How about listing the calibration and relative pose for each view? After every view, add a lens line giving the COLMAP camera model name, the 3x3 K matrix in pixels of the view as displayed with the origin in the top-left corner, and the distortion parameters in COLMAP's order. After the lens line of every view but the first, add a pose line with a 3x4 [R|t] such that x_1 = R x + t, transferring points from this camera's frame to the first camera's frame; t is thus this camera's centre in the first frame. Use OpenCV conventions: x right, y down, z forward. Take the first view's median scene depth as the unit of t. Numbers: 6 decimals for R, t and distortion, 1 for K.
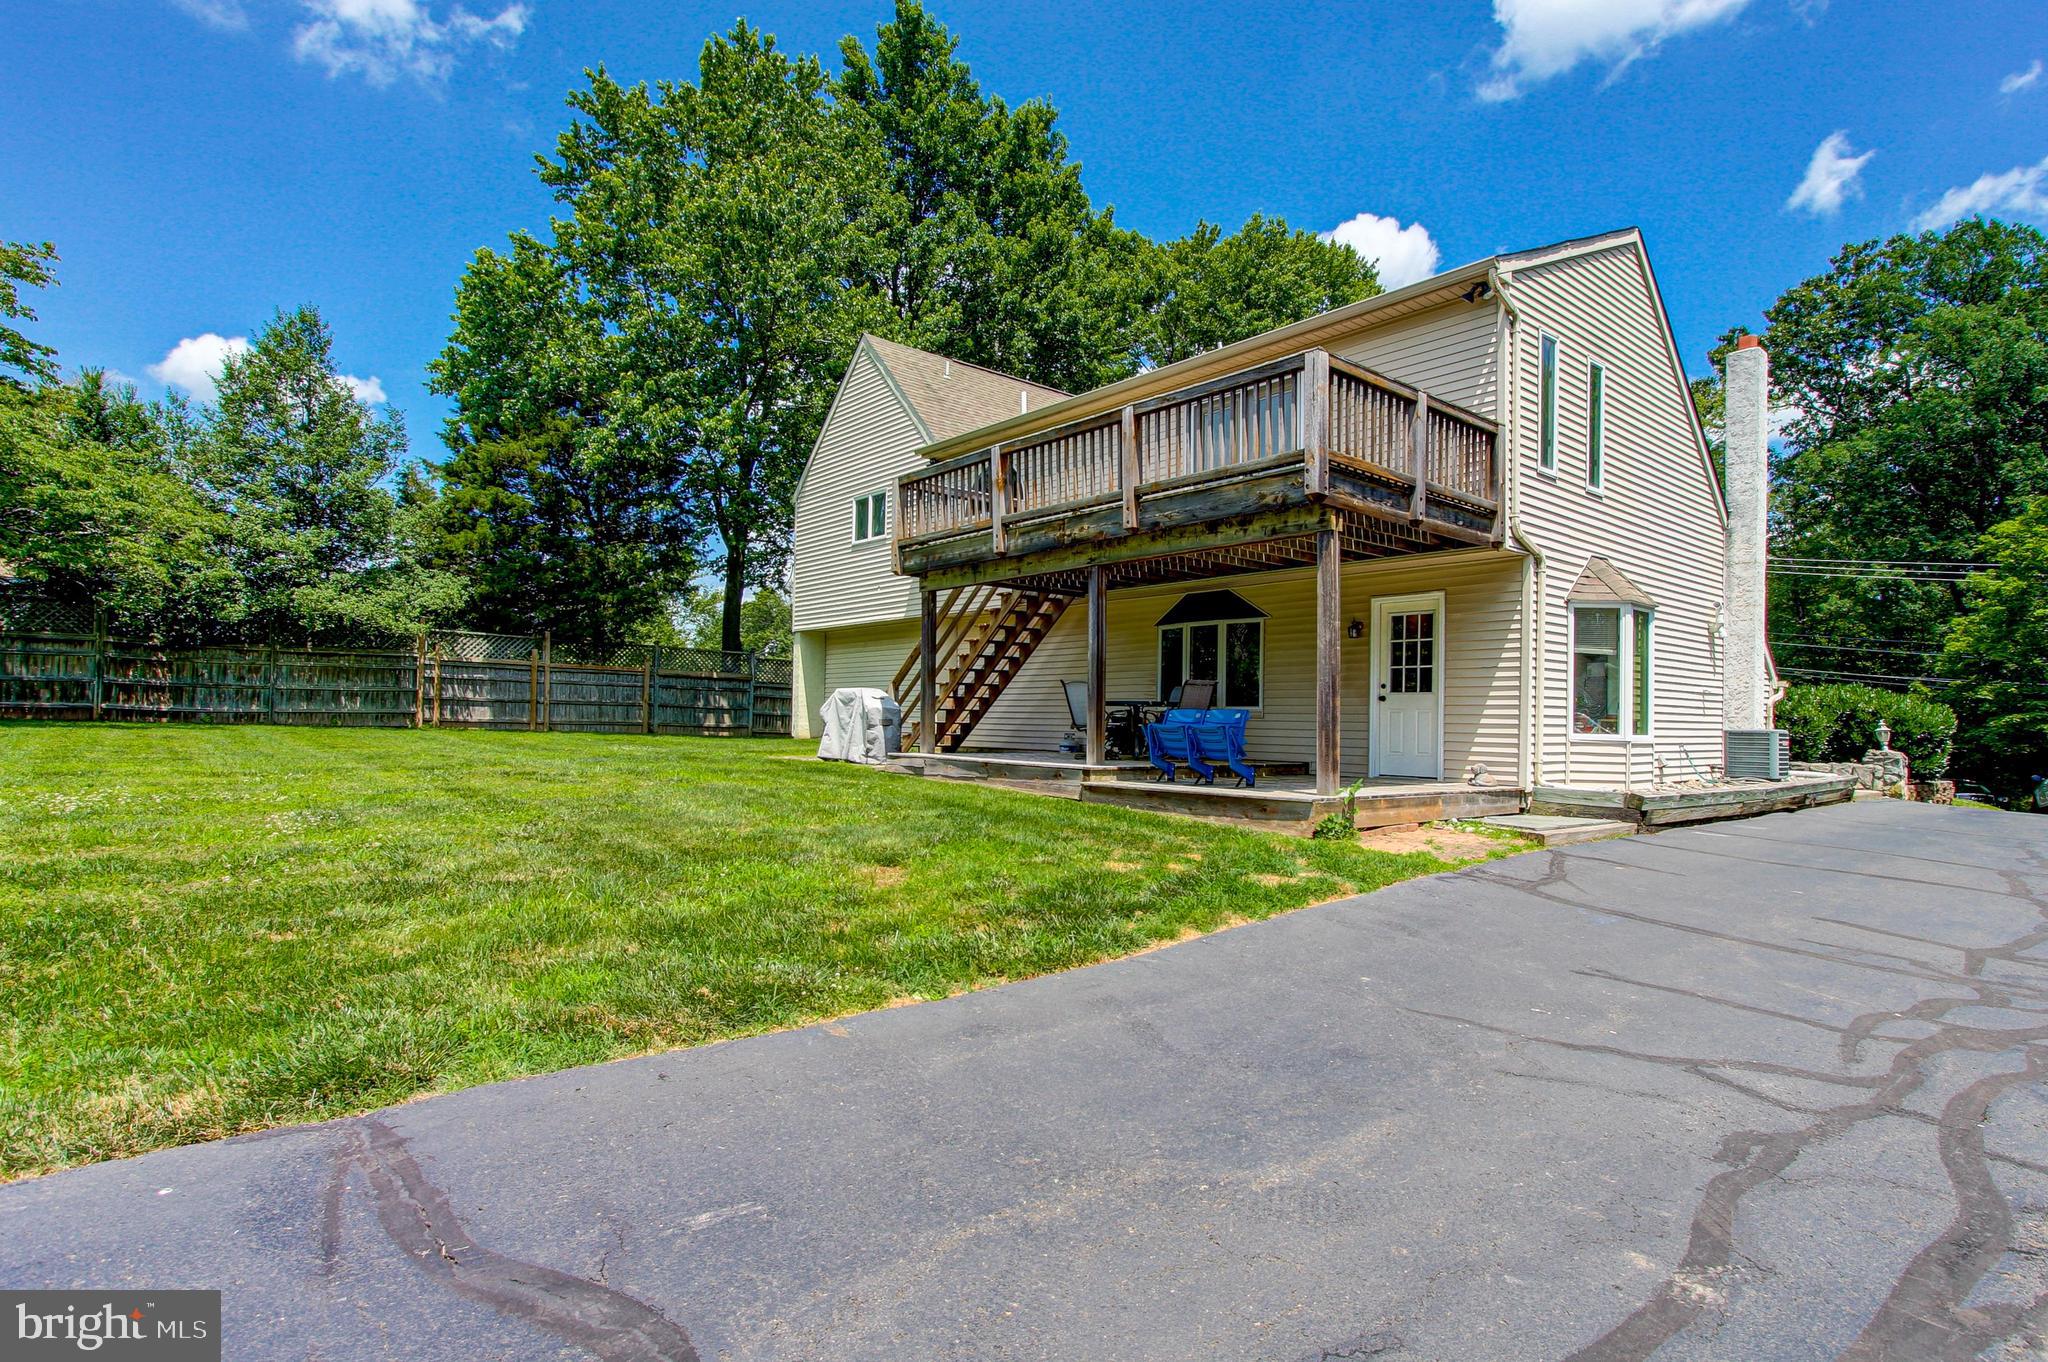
lens RADIAL K [[999.7, 0, 1043.1], [0, 999.7, 701.5], [0, 0, 1]] dist [-0.000887, 0.000537]
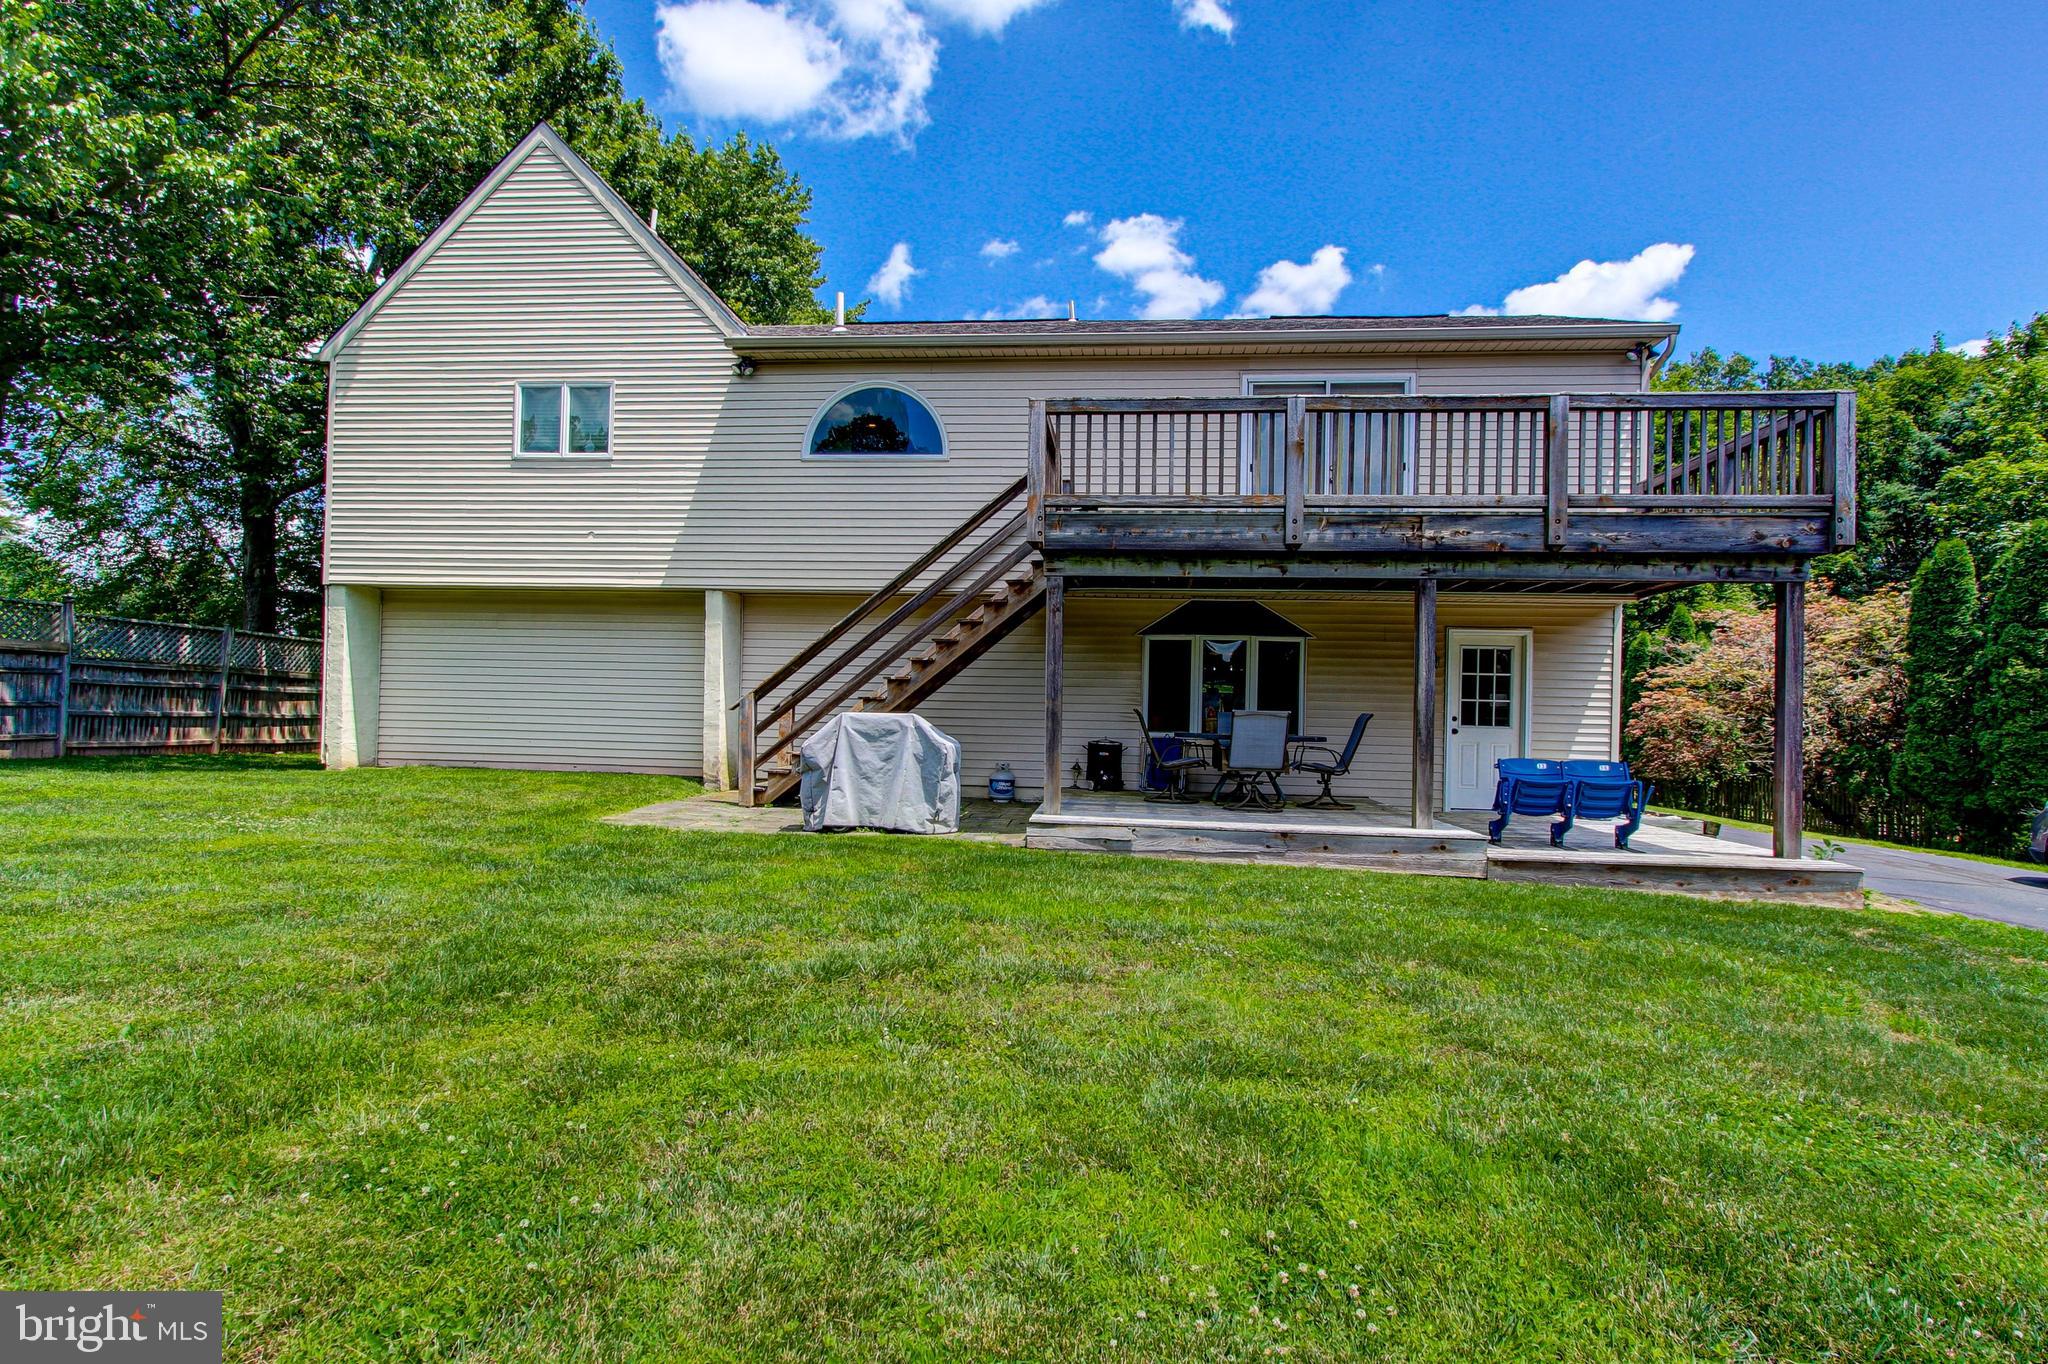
lens RADIAL K [[999.7, 0, 1043.1], [0, 999.7, 702.5], [0, 0, 1]] dist [-0.000887, 0.000537]
pose [[0.740247, 0.005696, 0.672311, -0.558940], [-0.023083, 0.999590, 0.016946, -0.034474], [-0.671939, -0.028063, 0.740074, 0.484737]]
